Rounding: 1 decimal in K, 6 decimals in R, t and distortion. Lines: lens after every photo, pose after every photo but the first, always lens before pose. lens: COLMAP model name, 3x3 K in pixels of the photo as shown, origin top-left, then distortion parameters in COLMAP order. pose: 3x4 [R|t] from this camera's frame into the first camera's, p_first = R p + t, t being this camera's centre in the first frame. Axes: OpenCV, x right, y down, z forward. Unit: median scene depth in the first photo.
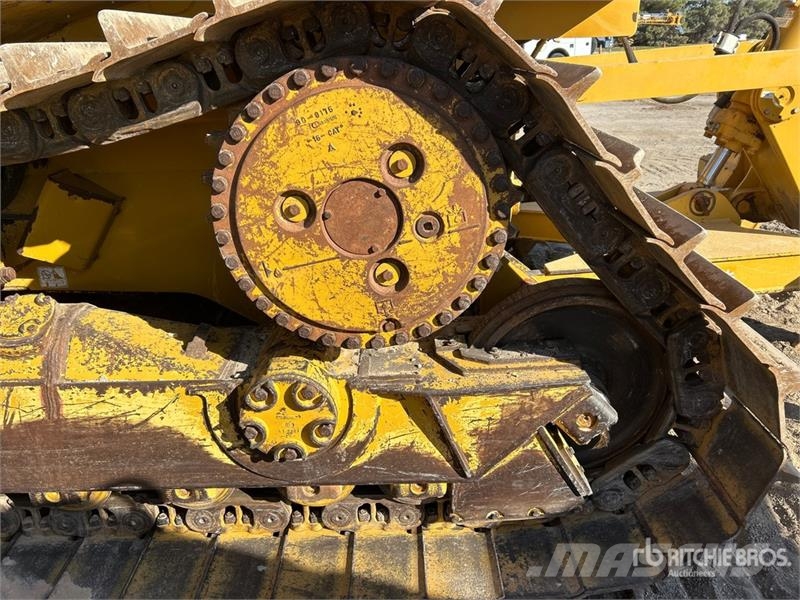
lens RADIAL K [[600.2, 0, 395.5], [0, 600.2, 288.4], [0, 0, 1]] dist [0.044581, -0.050190]
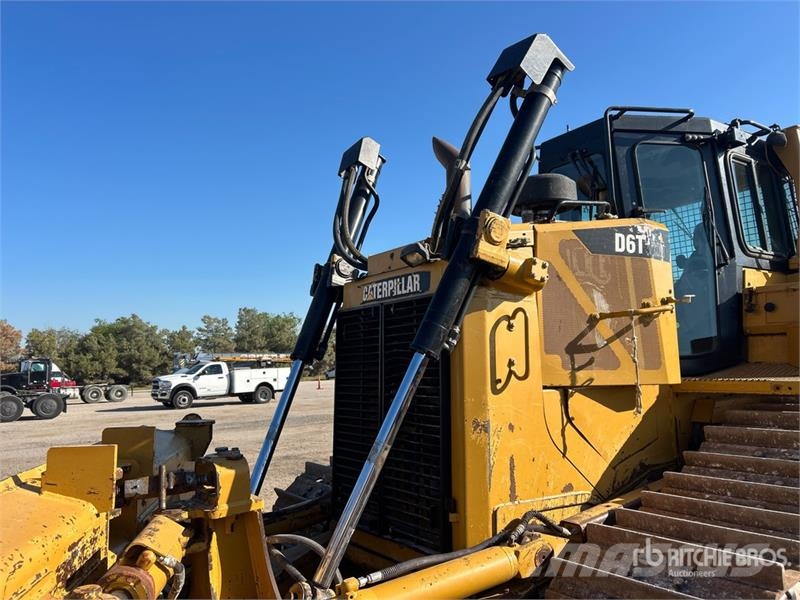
lens RADIAL K [[600.2, 0, 399.1], [0, 600.2, 297.3], [0, 0, 1]] dist [0.044581, -0.050190]
pose [[0.819937, 0.064405, 0.568819, -2.899758], [0.224795, 0.877609, -0.423404, -0.111438], [-0.526469, 0.475032, 0.705106, 0.103688]]
